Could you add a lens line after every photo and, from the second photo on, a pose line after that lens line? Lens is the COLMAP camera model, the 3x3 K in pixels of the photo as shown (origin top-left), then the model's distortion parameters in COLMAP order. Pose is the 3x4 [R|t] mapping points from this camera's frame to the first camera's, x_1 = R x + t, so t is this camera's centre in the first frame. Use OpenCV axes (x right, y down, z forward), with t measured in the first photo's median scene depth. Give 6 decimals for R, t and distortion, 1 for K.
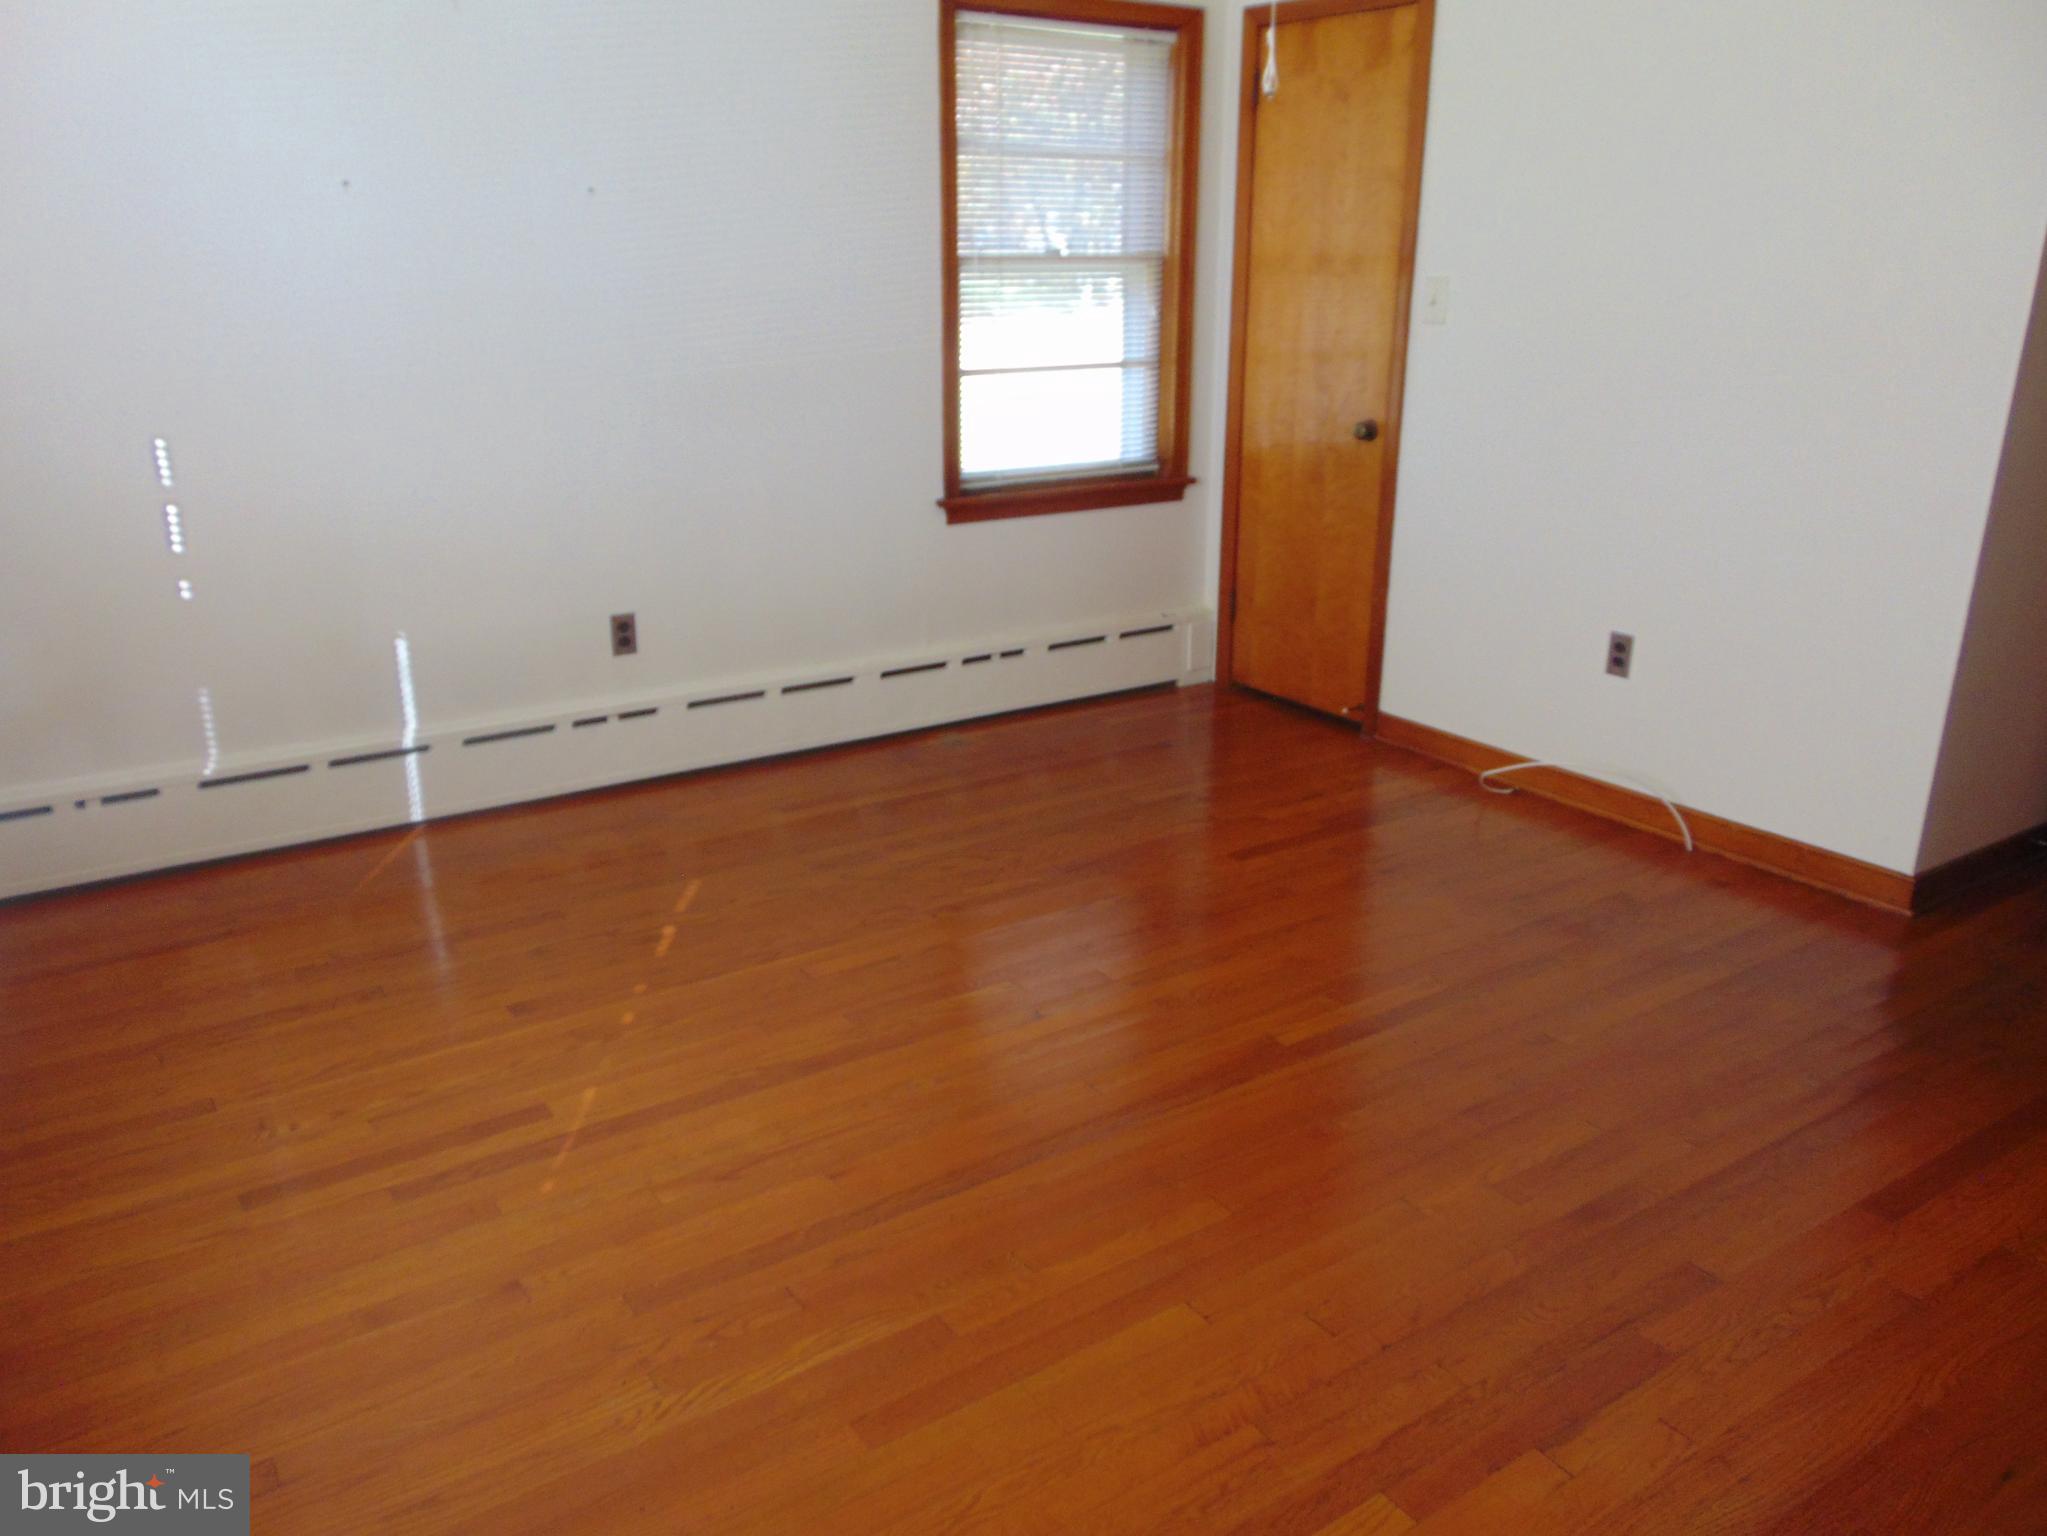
lens RADIAL K [[1548.5, 0, 1039.3], [0, 1548.5, 767.5], [0, 0, 1]] dist [0.003351, 0.010841]
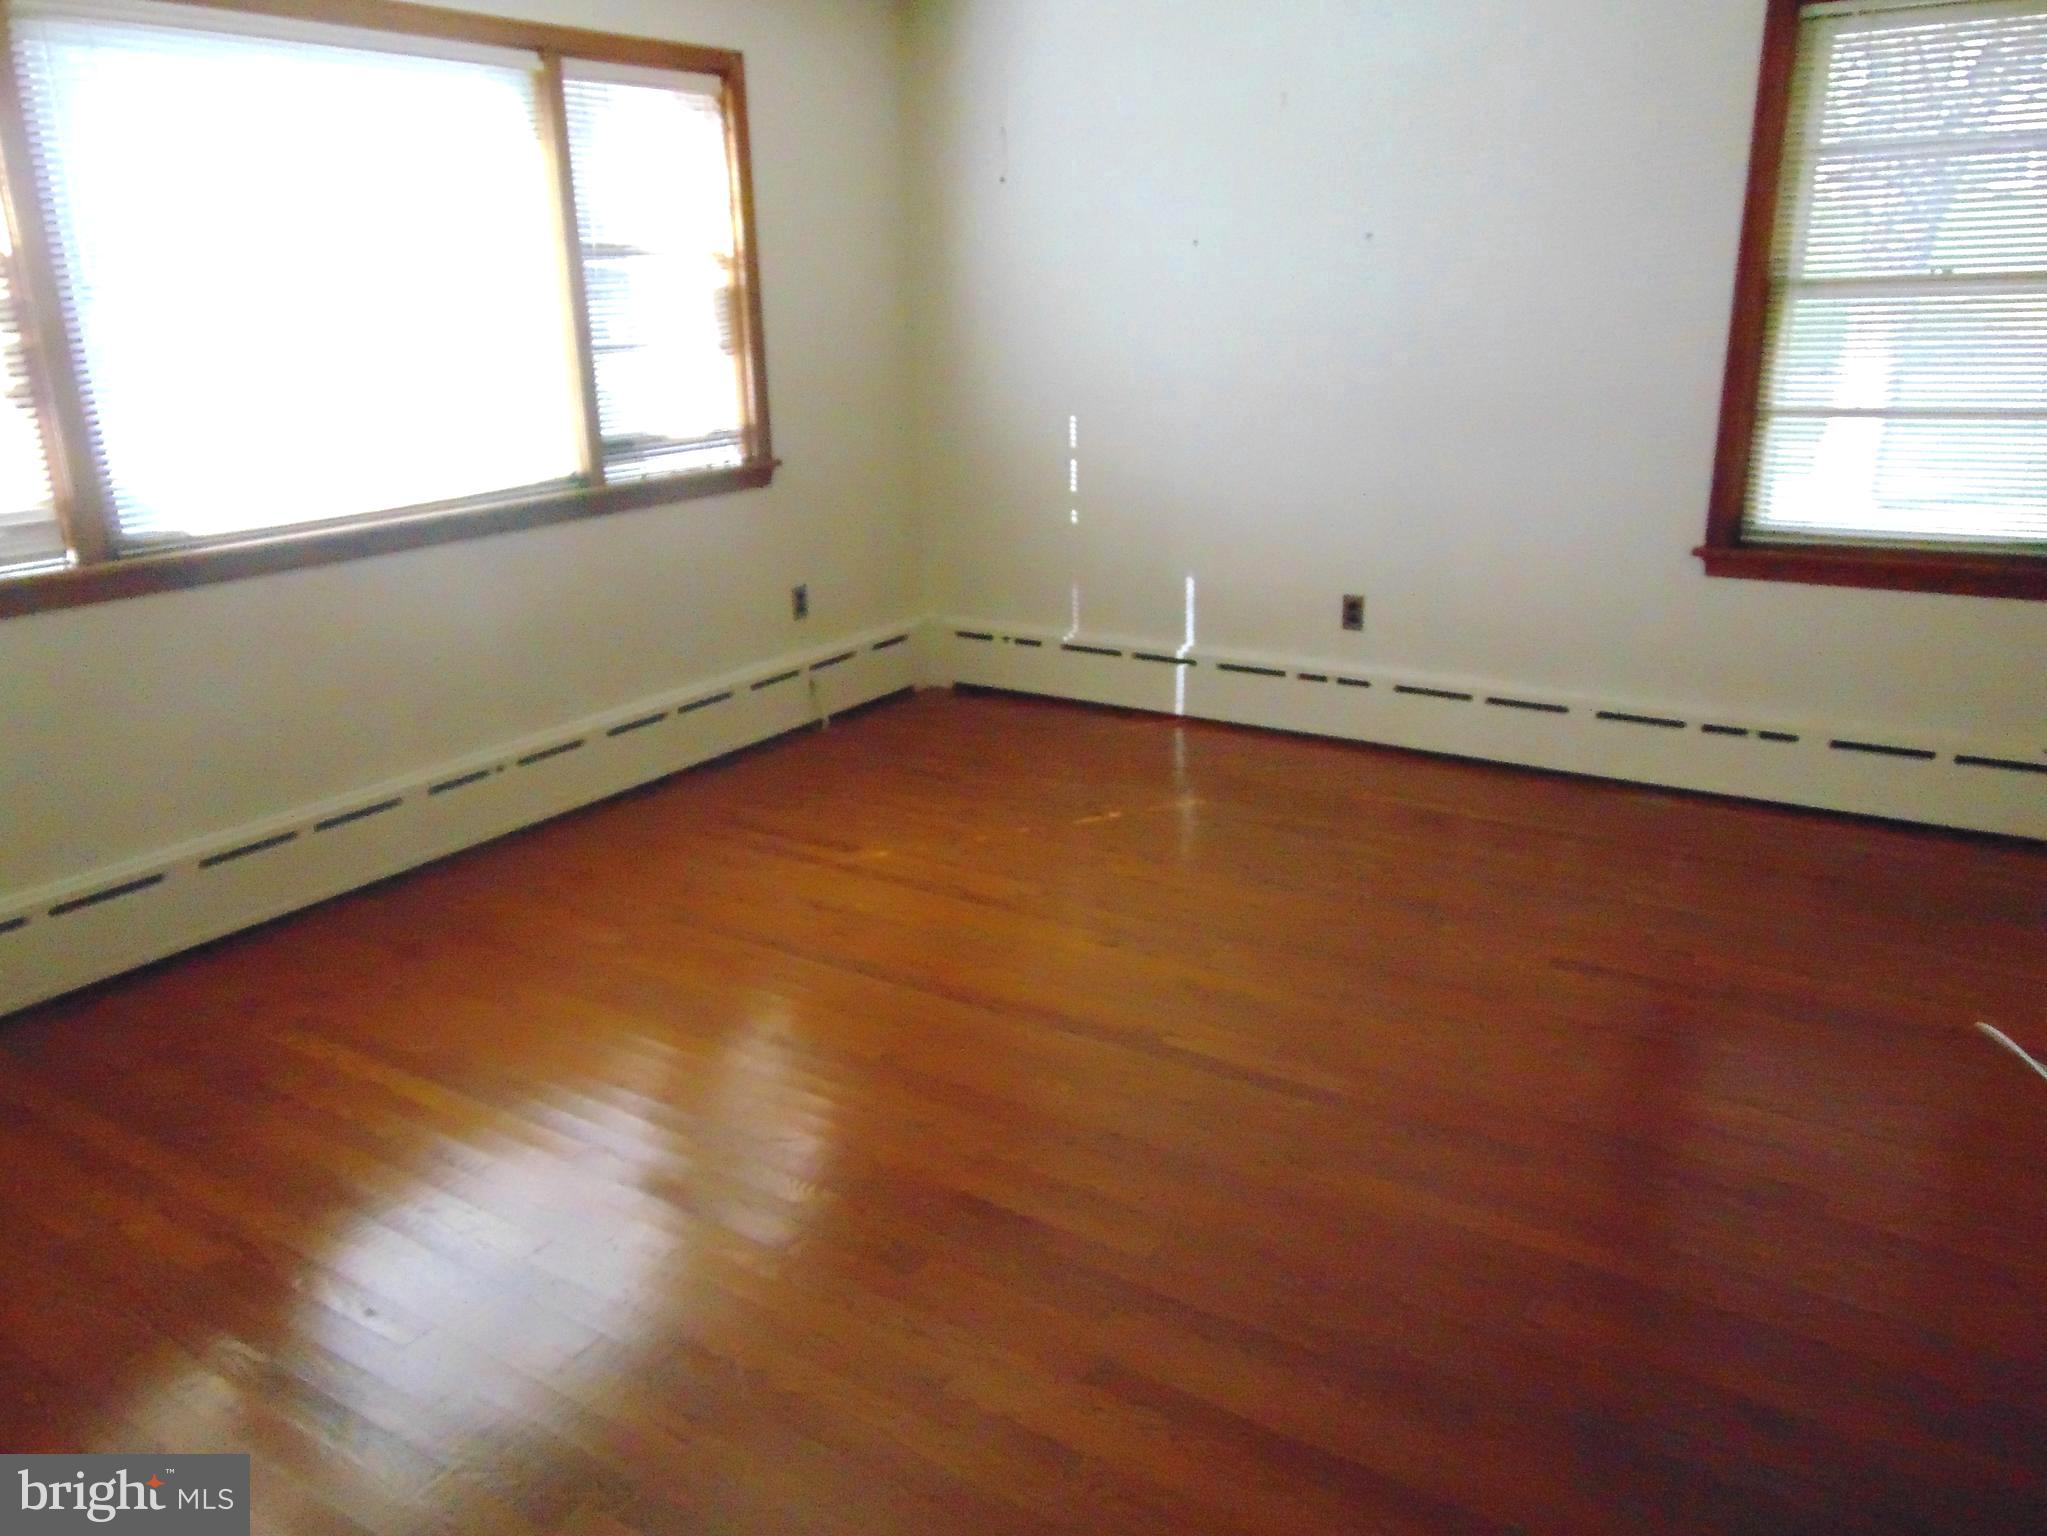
lens RADIAL K [[1548.5, 0, 1011.0], [0, 1548.5, 751.0], [0, 0, 1]] dist [0.003351, 0.010841]
pose [[0.373355, 0.256495, -0.891525, 0.685674], [-0.271496, 0.949152, 0.159376, -0.100744], [0.887071, 0.182542, 0.424008, 0.290928]]
